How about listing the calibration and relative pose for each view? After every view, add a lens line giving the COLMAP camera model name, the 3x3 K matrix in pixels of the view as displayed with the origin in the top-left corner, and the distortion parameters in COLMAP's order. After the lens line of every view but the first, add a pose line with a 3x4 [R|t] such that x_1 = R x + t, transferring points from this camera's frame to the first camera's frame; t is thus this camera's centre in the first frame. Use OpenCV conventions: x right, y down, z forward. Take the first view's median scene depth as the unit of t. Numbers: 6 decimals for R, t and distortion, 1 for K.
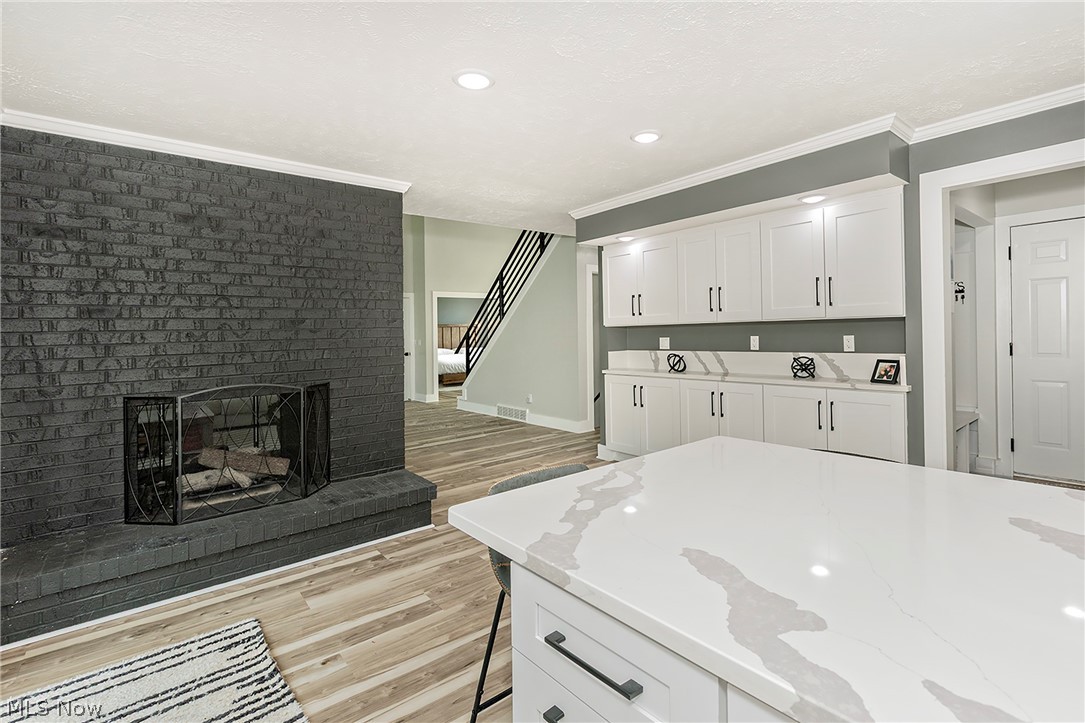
lens RADIAL K [[506.8, 0, 582.6], [0, 506.8, 320.1], [0, 0, 1]] dist [0.017070, -0.005364]
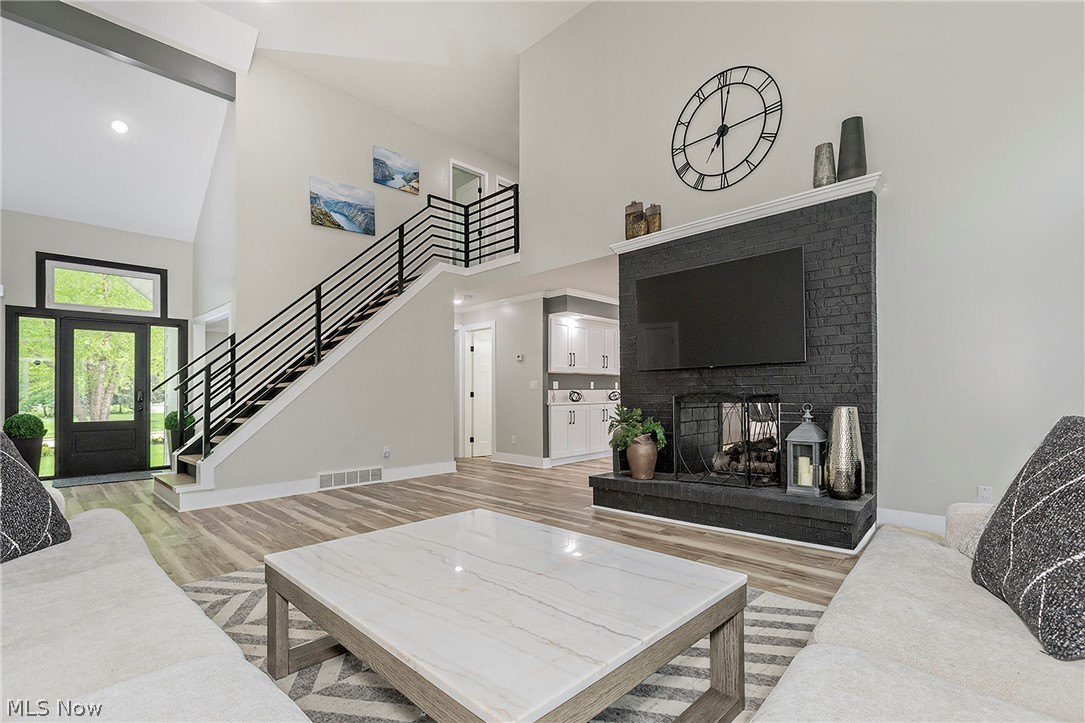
lens RADIAL K [[533.2, 0, 531.2], [0, 533.2, 400.3], [0, 0, 1]] dist [0.000758, 0.001766]
pose [[-0.068112, 0.016831, 0.997536, -2.127761], [-0.000706, 0.999857, -0.016918, 0.174272], [-0.997677, -0.001857, -0.068090, 1.734602]]
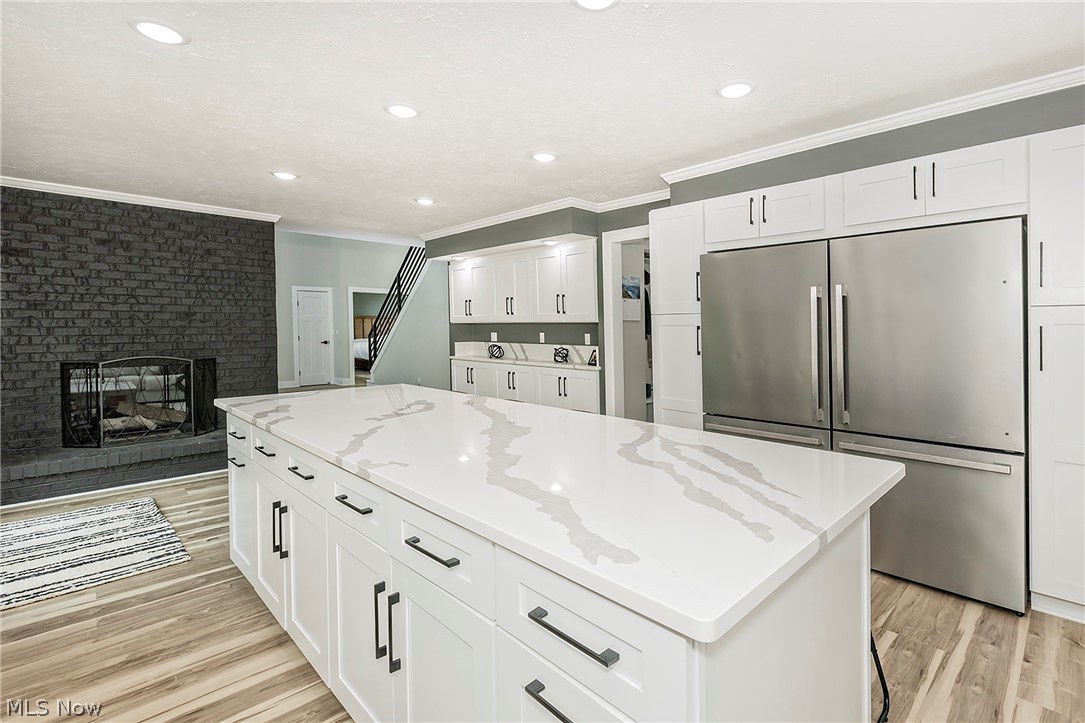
lens RADIAL K [[506.8, 0, 584.2], [0, 506.8, 336.9], [0, 0, 1]] dist [0.017070, -0.005364]
pose [[0.996671, 0.024284, 0.077822, 0.433550], [-0.027619, 0.998733, 0.042064, -0.024896], [-0.076702, -0.044073, 0.996079, -0.515353]]
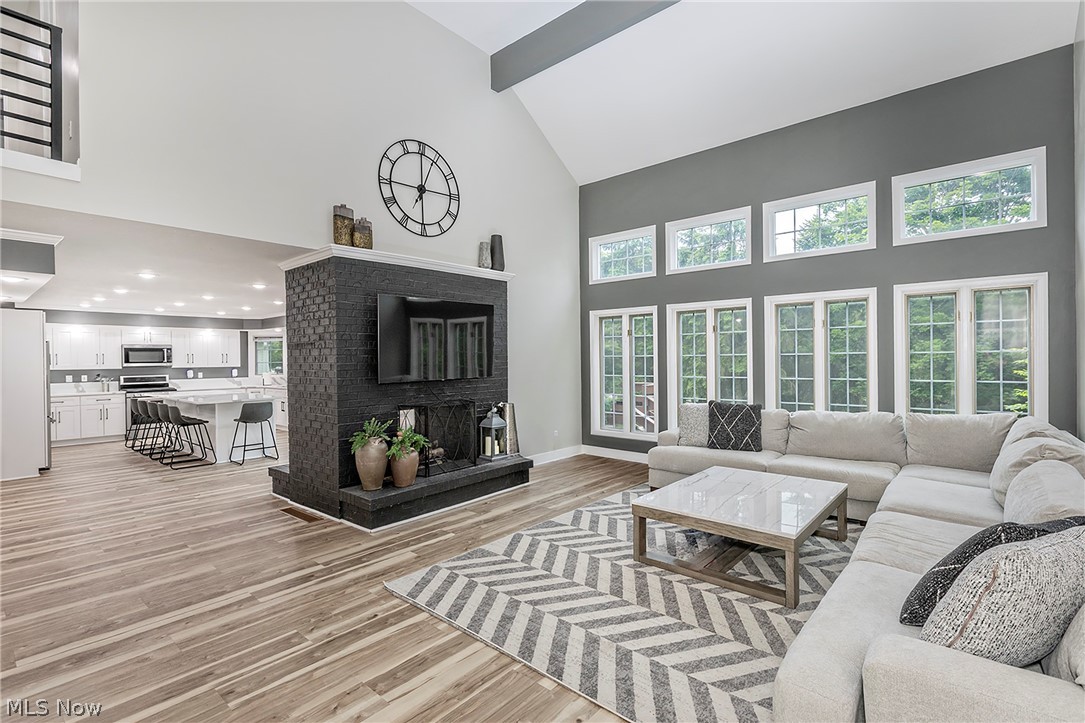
lens RADIAL K [[467.3, 0, 580.0], [0, 467.3, 363.3], [0, 0, 1]] dist [-0.000105, 0.001276]
pose [[-0.980689, 0.044623, -0.190416, -1.036846], [0.047391, 0.998826, -0.010008, 0.059804], [0.189746, -0.018839, -0.981652, 2.677064]]
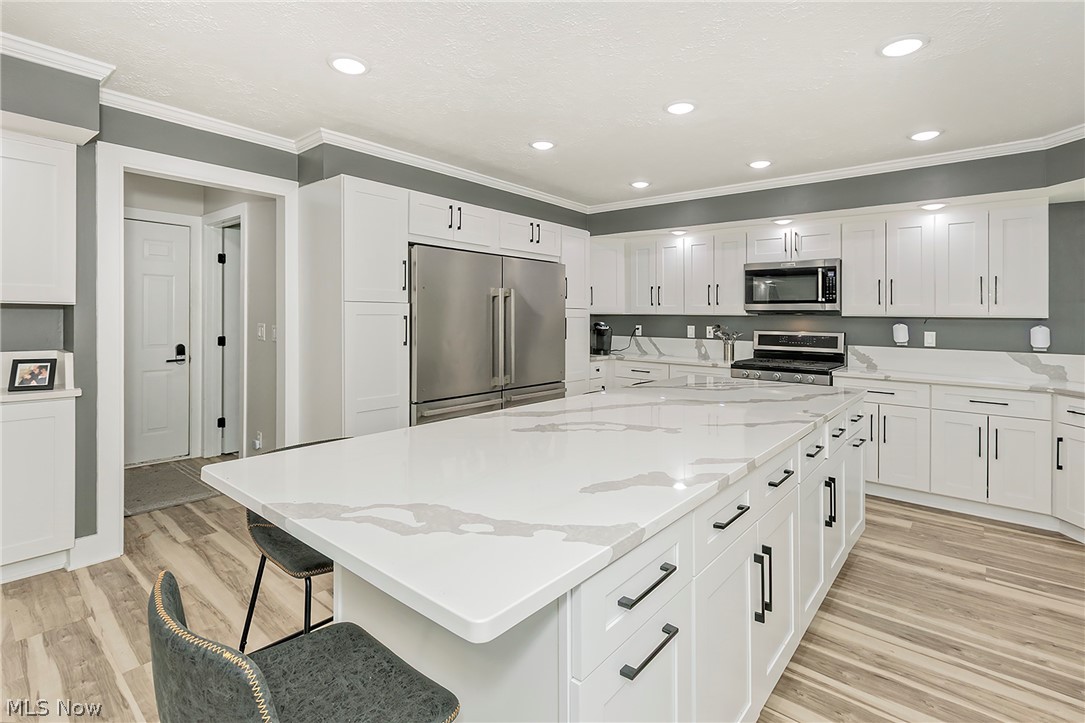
lens RADIAL K [[506.8, 0, 549.8], [0, 506.8, 328.5], [0, 0, 1]] dist [0.017070, -0.005364]
pose [[-0.145110, 0.007799, 0.989385, -0.278783], [-0.035498, 0.999284, -0.013084, 0.013870], [-0.988779, -0.037020, -0.144729, 0.342827]]
